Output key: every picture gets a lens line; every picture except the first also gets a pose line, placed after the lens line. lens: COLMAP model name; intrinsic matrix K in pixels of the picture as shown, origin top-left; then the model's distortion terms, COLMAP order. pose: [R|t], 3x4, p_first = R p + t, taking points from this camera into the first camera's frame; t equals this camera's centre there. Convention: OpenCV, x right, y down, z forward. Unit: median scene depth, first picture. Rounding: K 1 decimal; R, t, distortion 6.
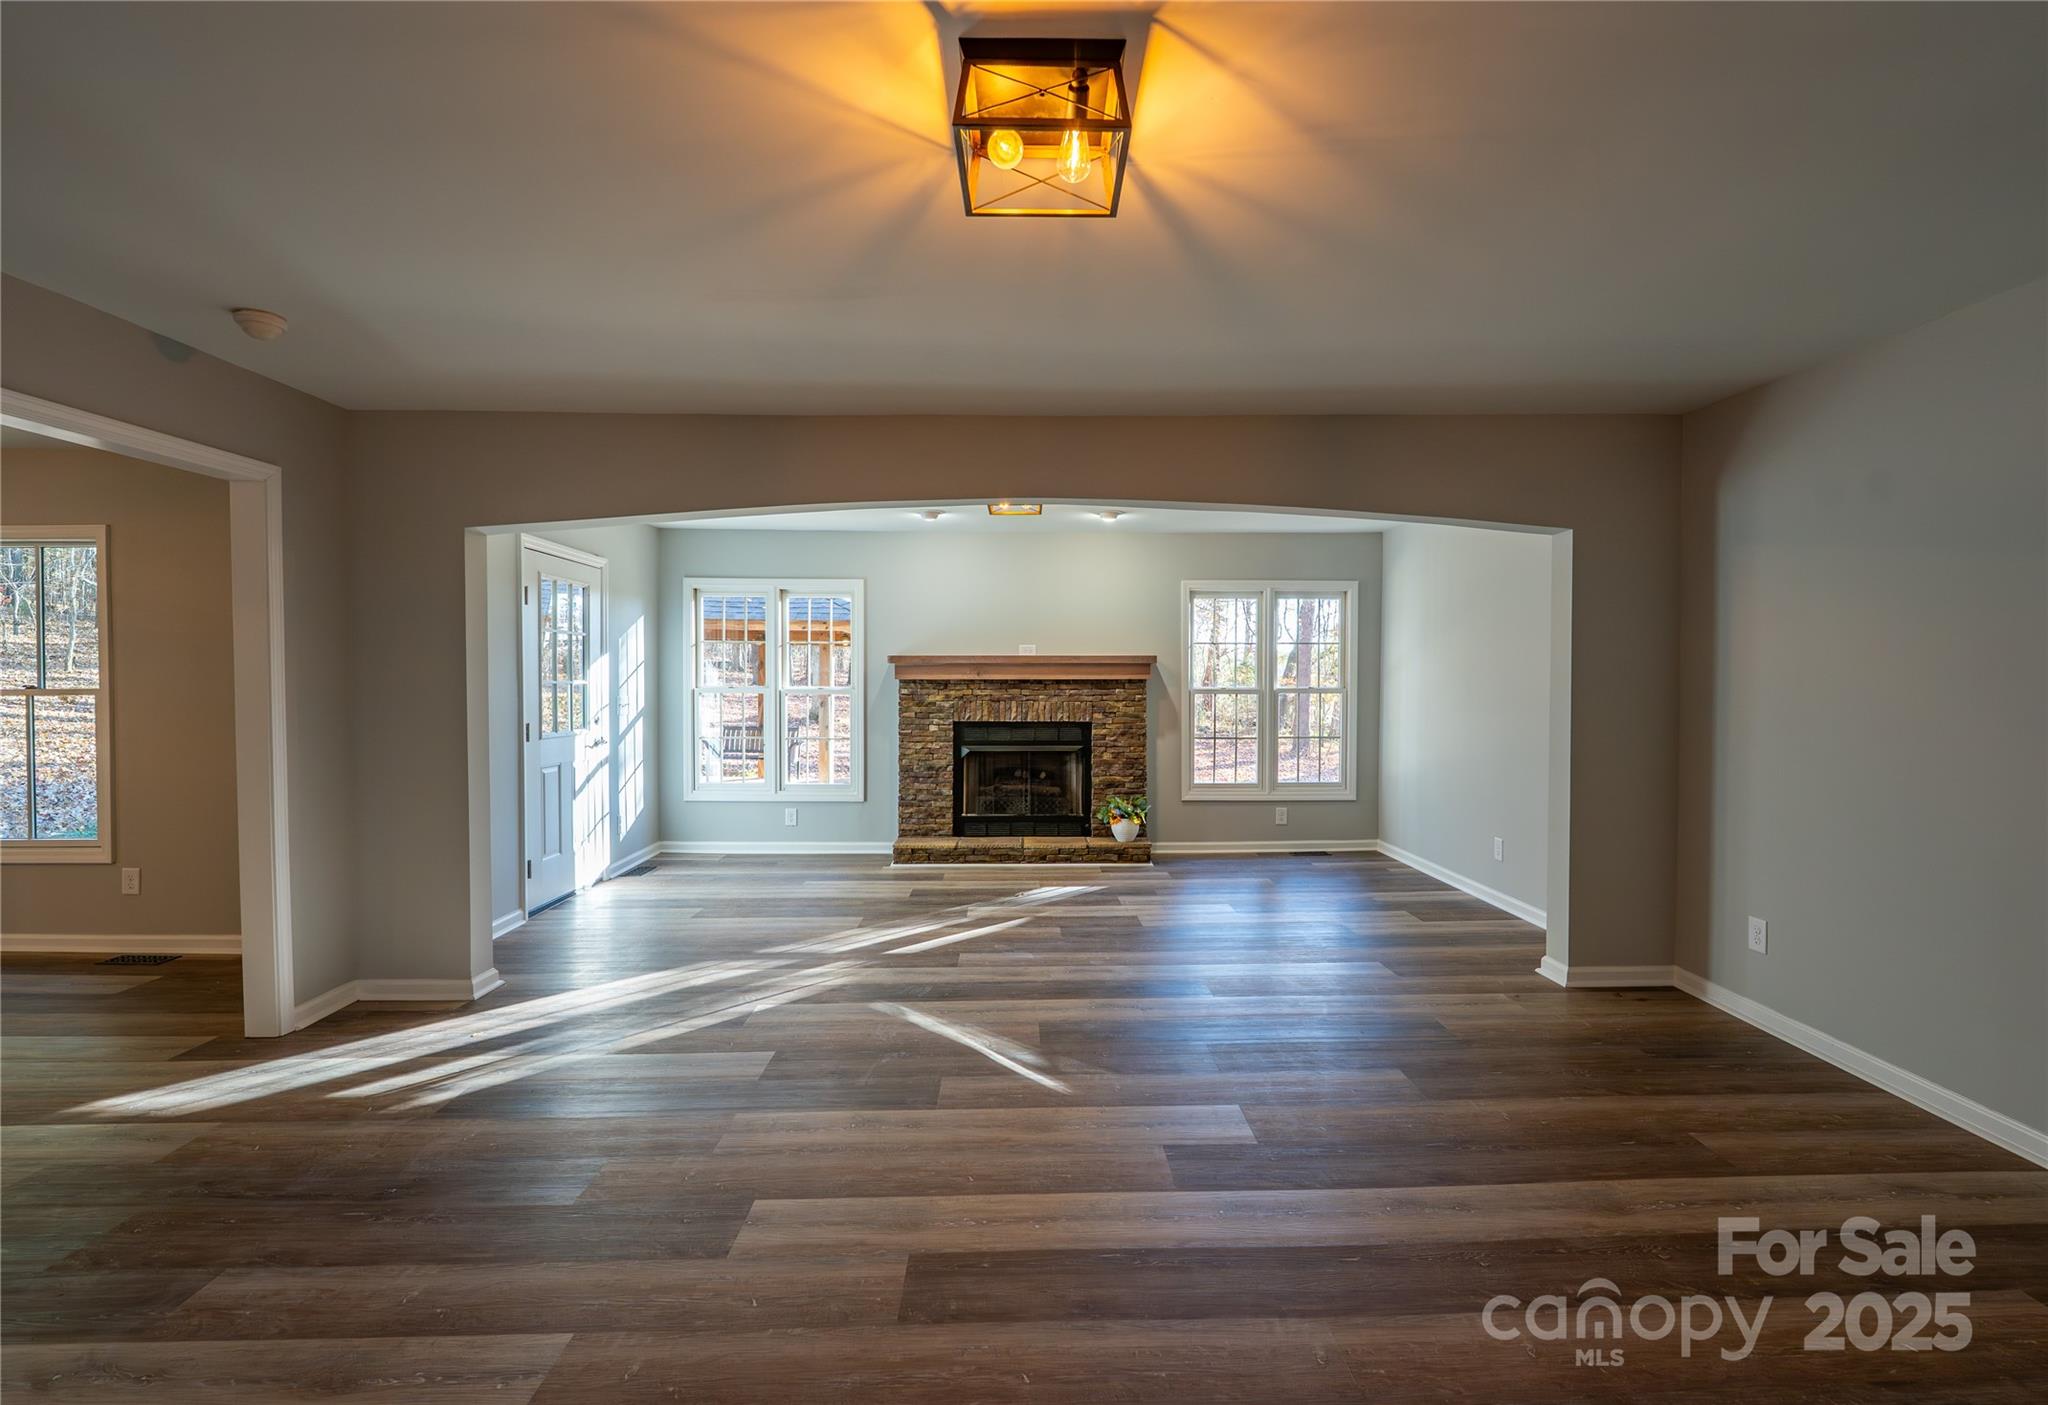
lens RADIAL K [[902.9, 0, 1057.7], [0, 902.9, 694.2], [0, 0, 1]] dist [0.018451, 0.000115]
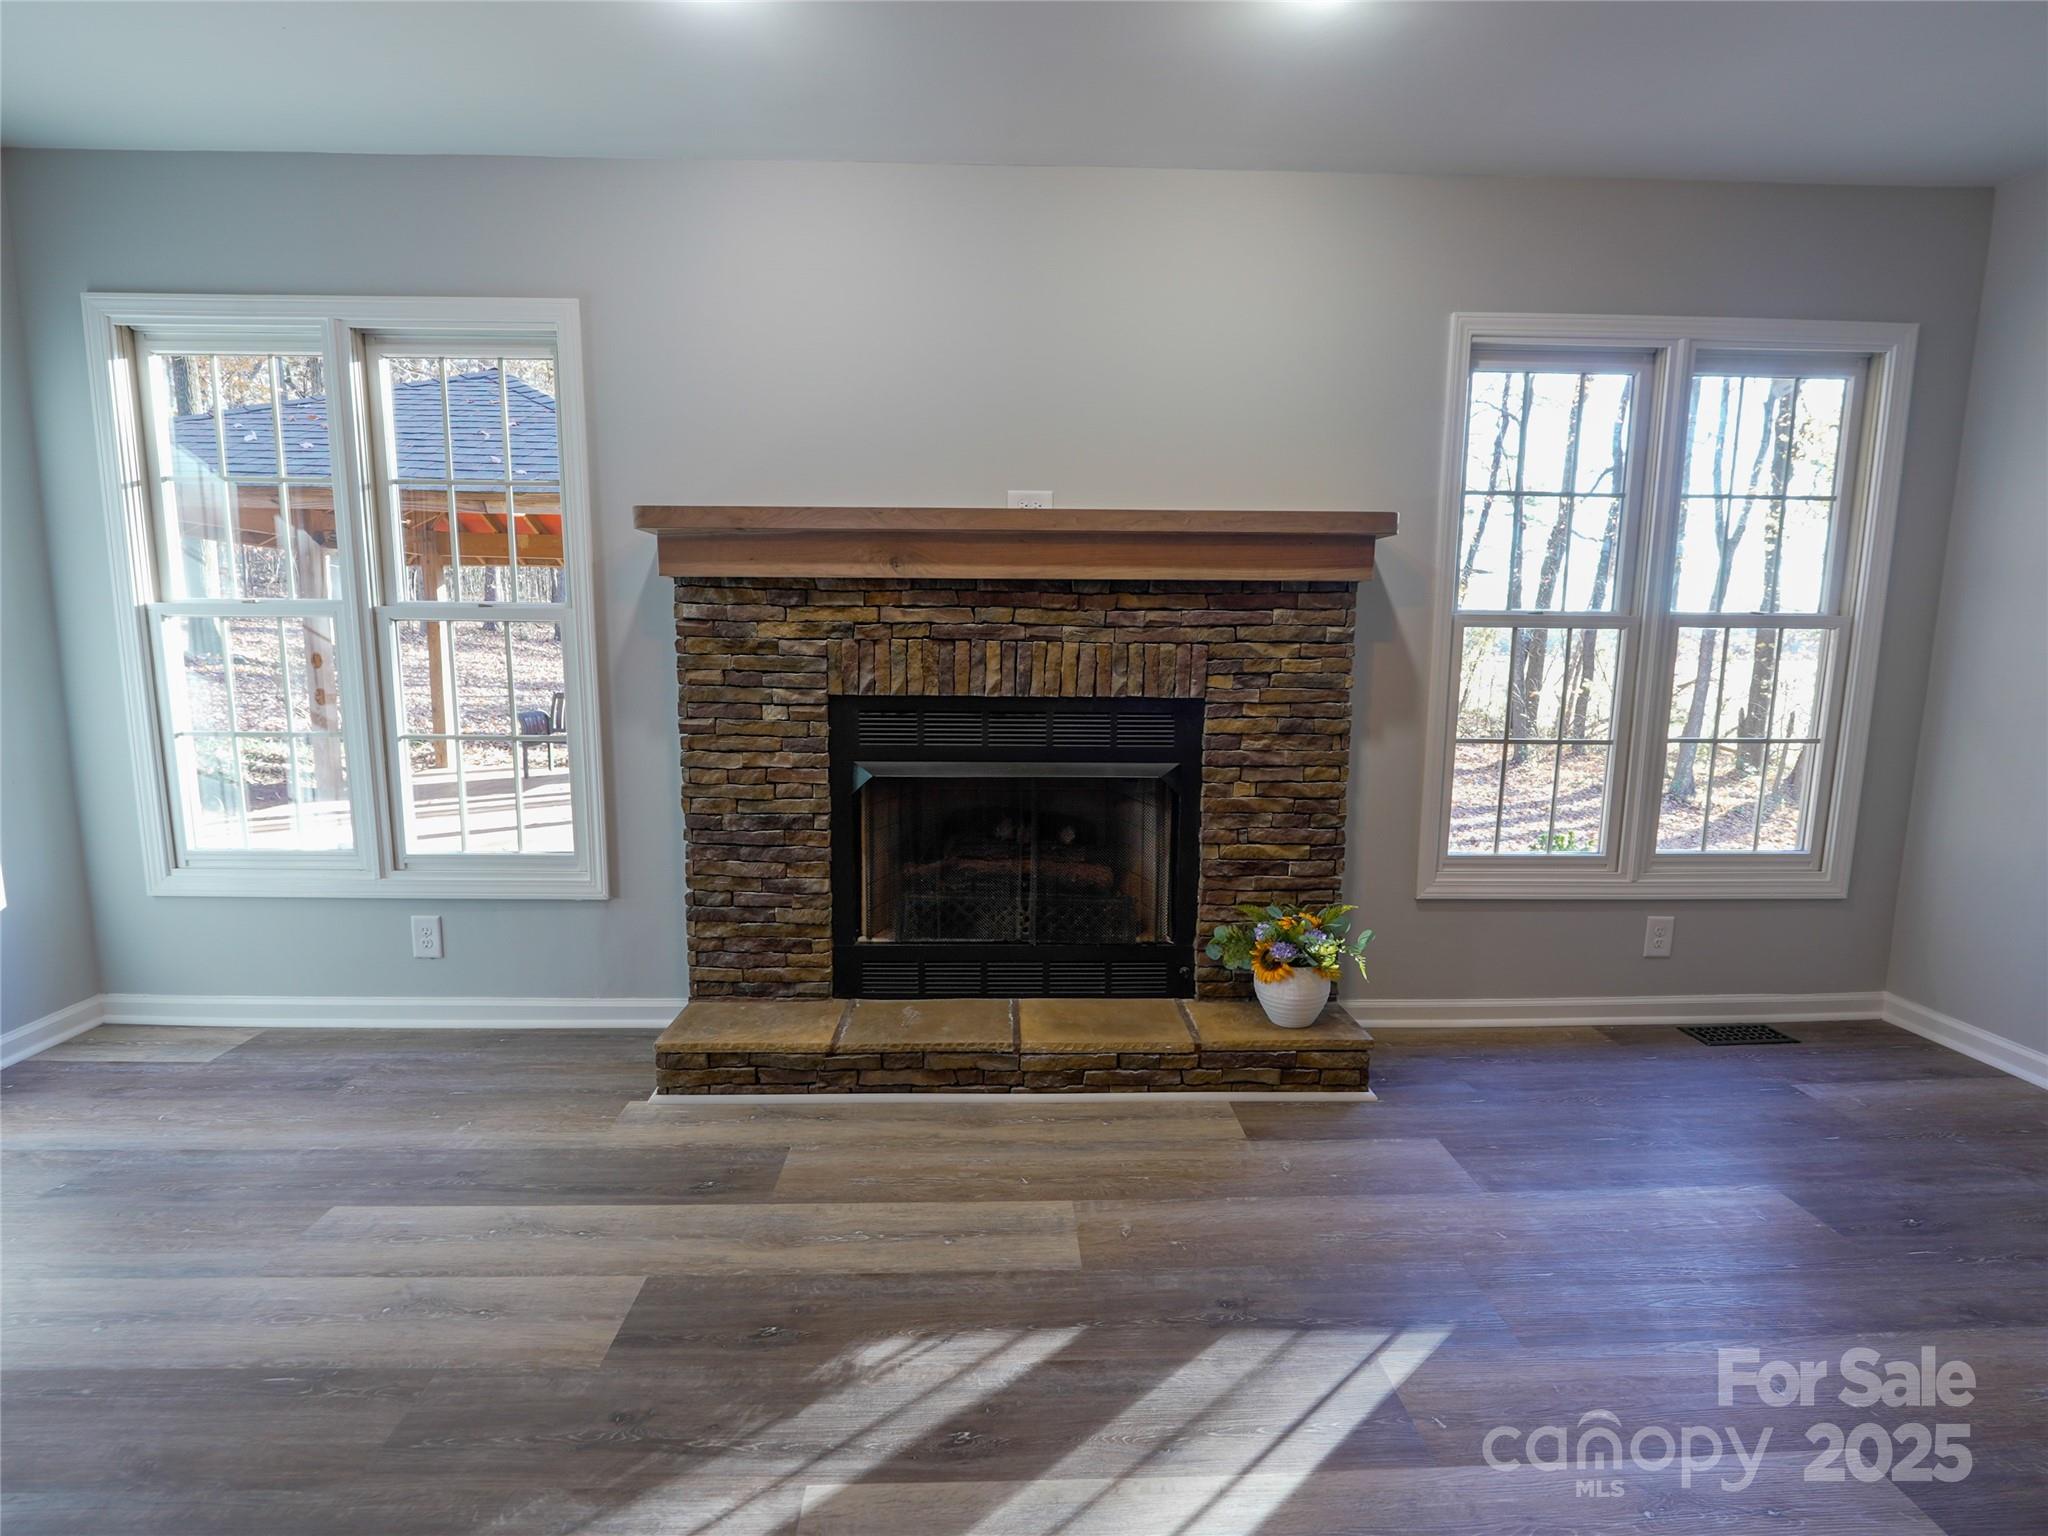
lens RADIAL K [[931.4, 0, 1033.2], [0, 931.4, 768.3], [0, 0, 1]] dist [-0.000110, -0.005604]
pose [[0.999979, 0.006418, -0.001141, -0.031730], [-0.006246, 0.993469, 0.113931, 0.015857], [0.001865, -0.113922, 0.993488, 0.618770]]
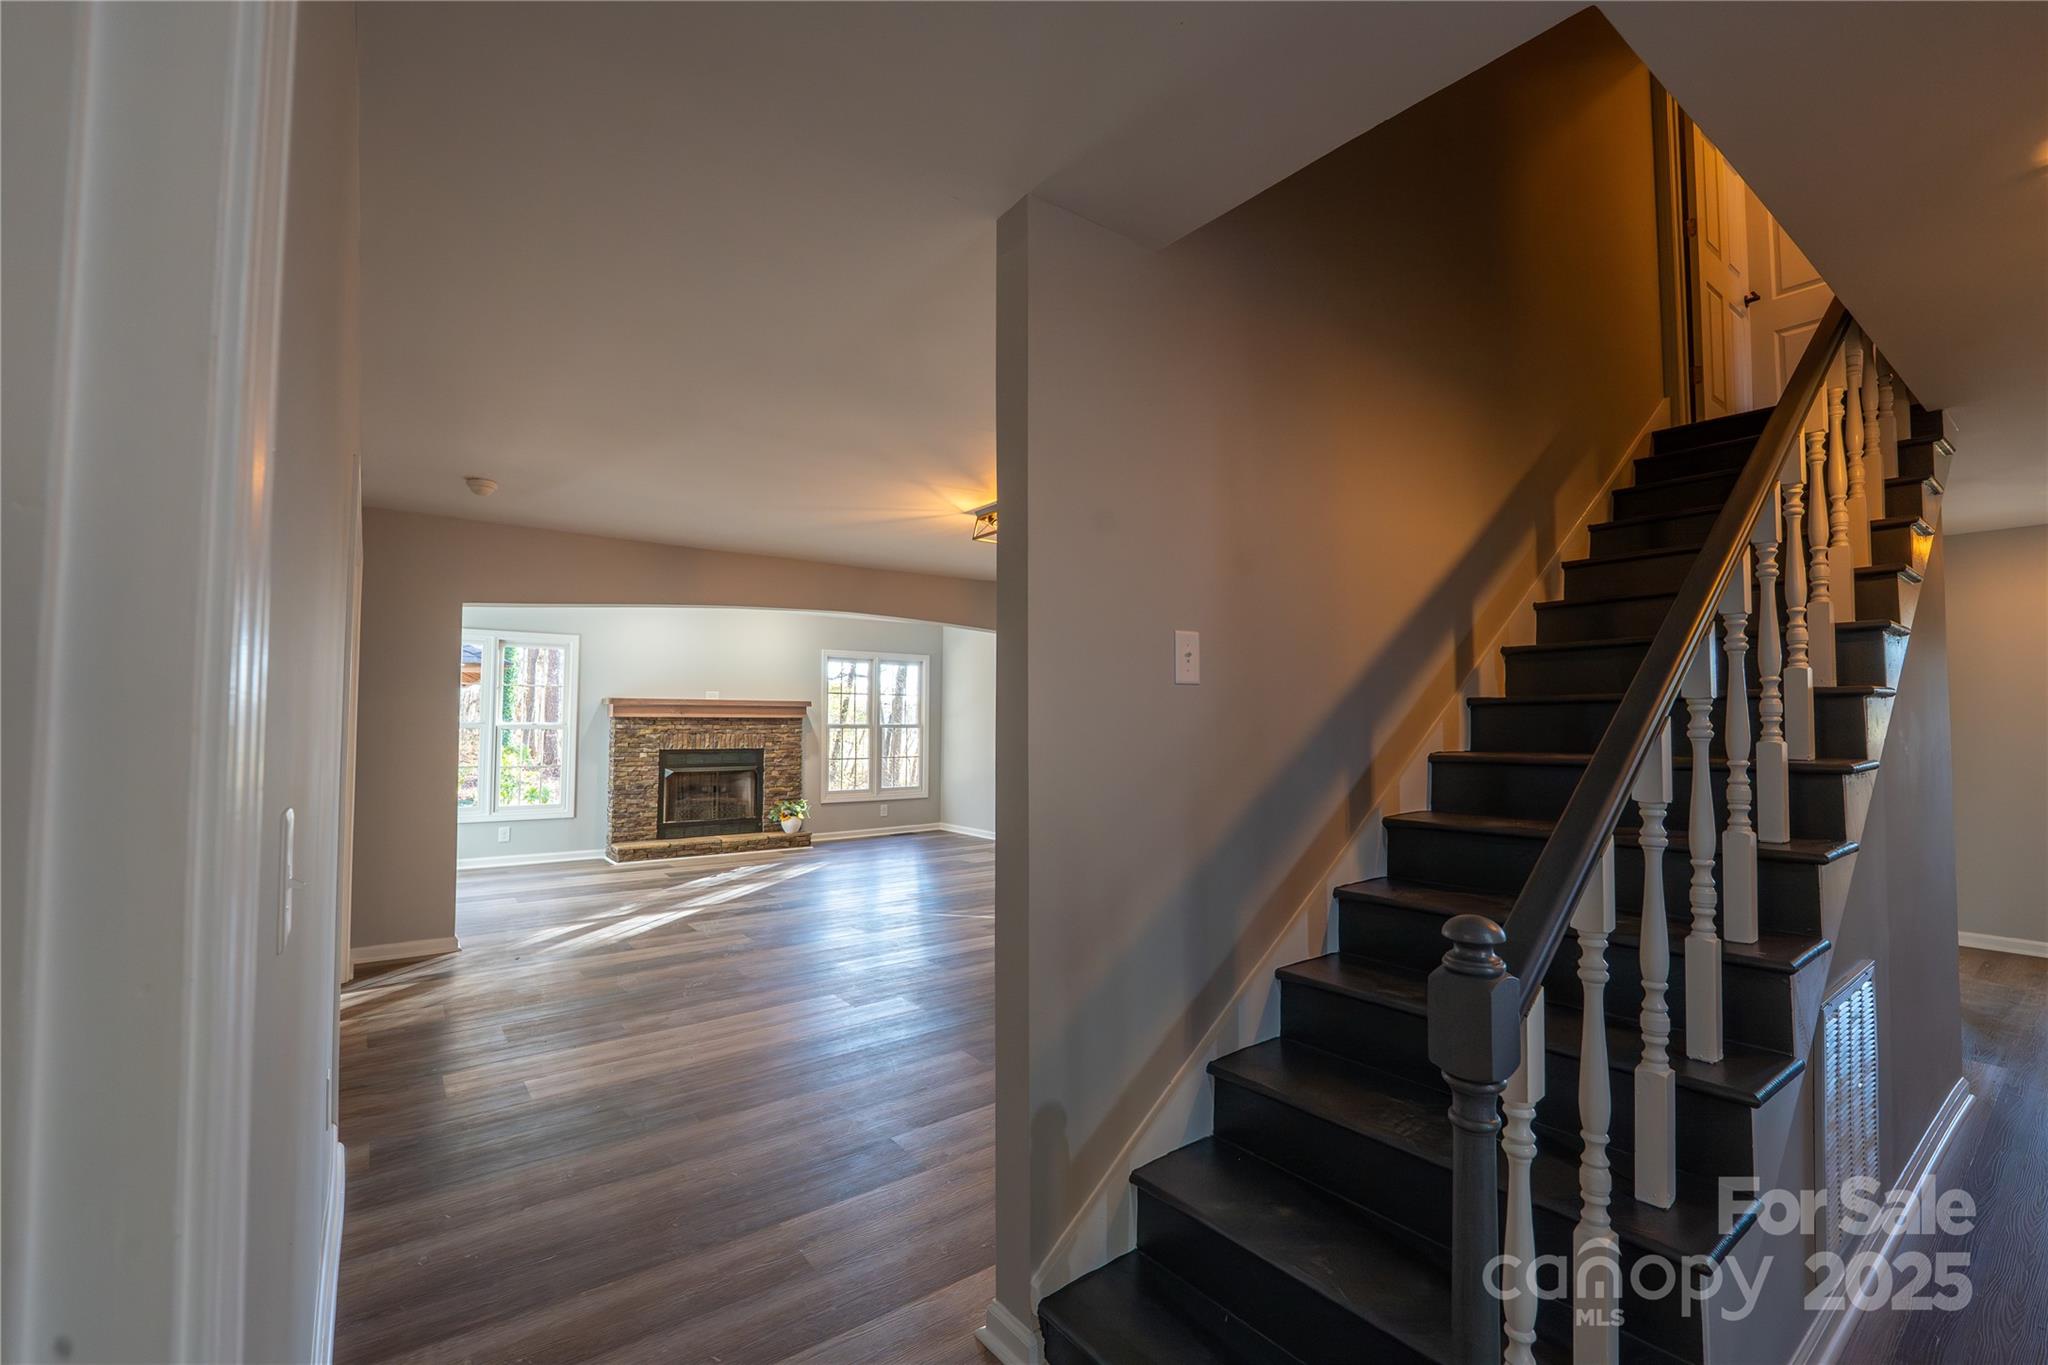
lens RADIAL K [[862.9, 0, 1024.0], [0, 862.9, 682.5], [0, 0, 1]] dist [-0.001716, -0.000098]
pose [[0.818586, 0.028739, 0.573665, -0.397422], [0.005611, 0.998300, -0.058018, 0.008666], [-0.574357, 0.050711, 0.817033, -0.312143]]
